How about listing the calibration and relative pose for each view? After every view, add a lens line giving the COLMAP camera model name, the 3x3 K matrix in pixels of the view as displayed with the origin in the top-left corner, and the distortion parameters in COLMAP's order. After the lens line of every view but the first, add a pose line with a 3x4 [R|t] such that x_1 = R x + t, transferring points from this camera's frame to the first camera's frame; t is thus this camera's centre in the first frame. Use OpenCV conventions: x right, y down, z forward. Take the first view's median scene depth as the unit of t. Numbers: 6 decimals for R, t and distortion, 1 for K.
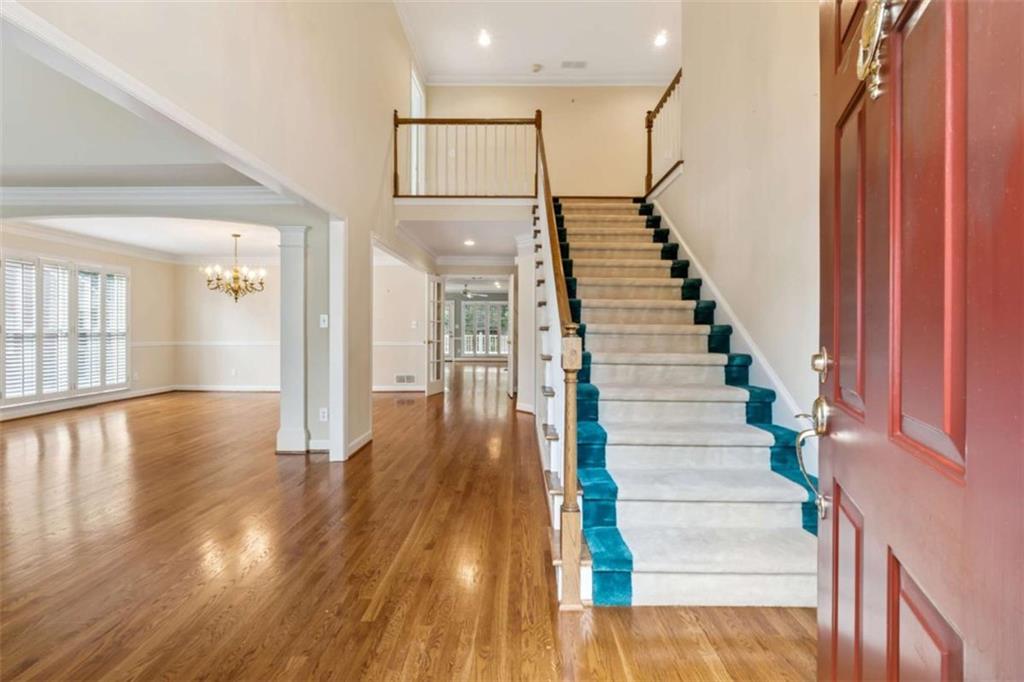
lens RADIAL K [[438.2, 0, 512.1], [0, 438.2, 323.9], [0, 0, 1]] dist [-0.000630, -0.000020]
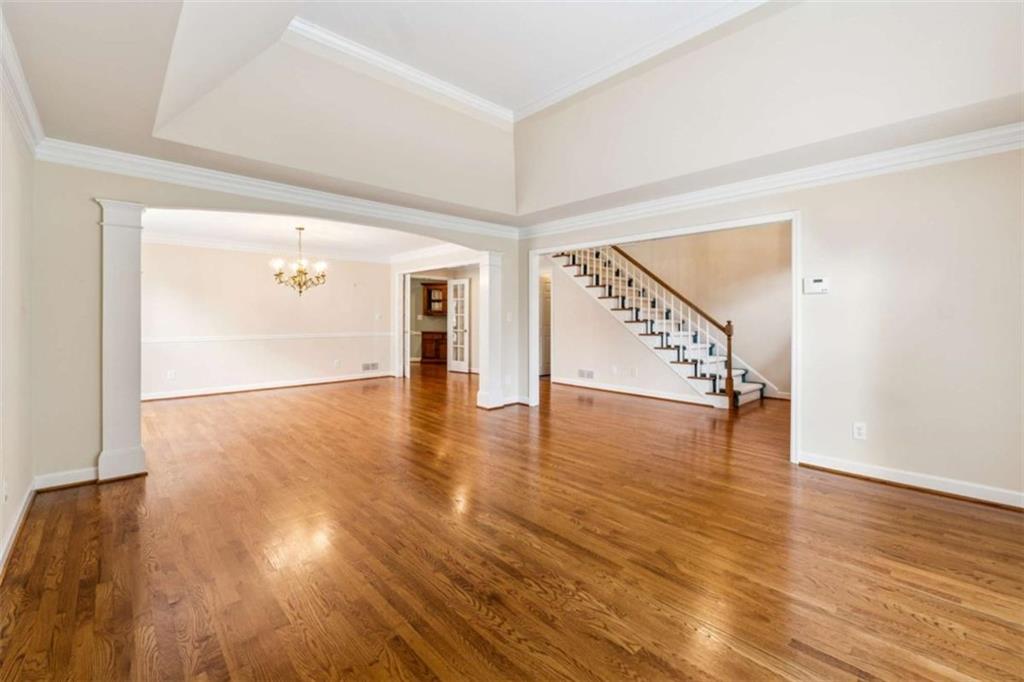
lens RADIAL K [[438.2, 0, 512.1], [0, 438.2, 323.9], [0, 0, 1]] dist [-0.000630, -0.000020]
pose [[0.722635, -0.009238, 0.691168, -0.841429], [-0.006494, 0.999776, 0.020152, -0.007301], [-0.691199, -0.019051, 0.722413, -0.049448]]
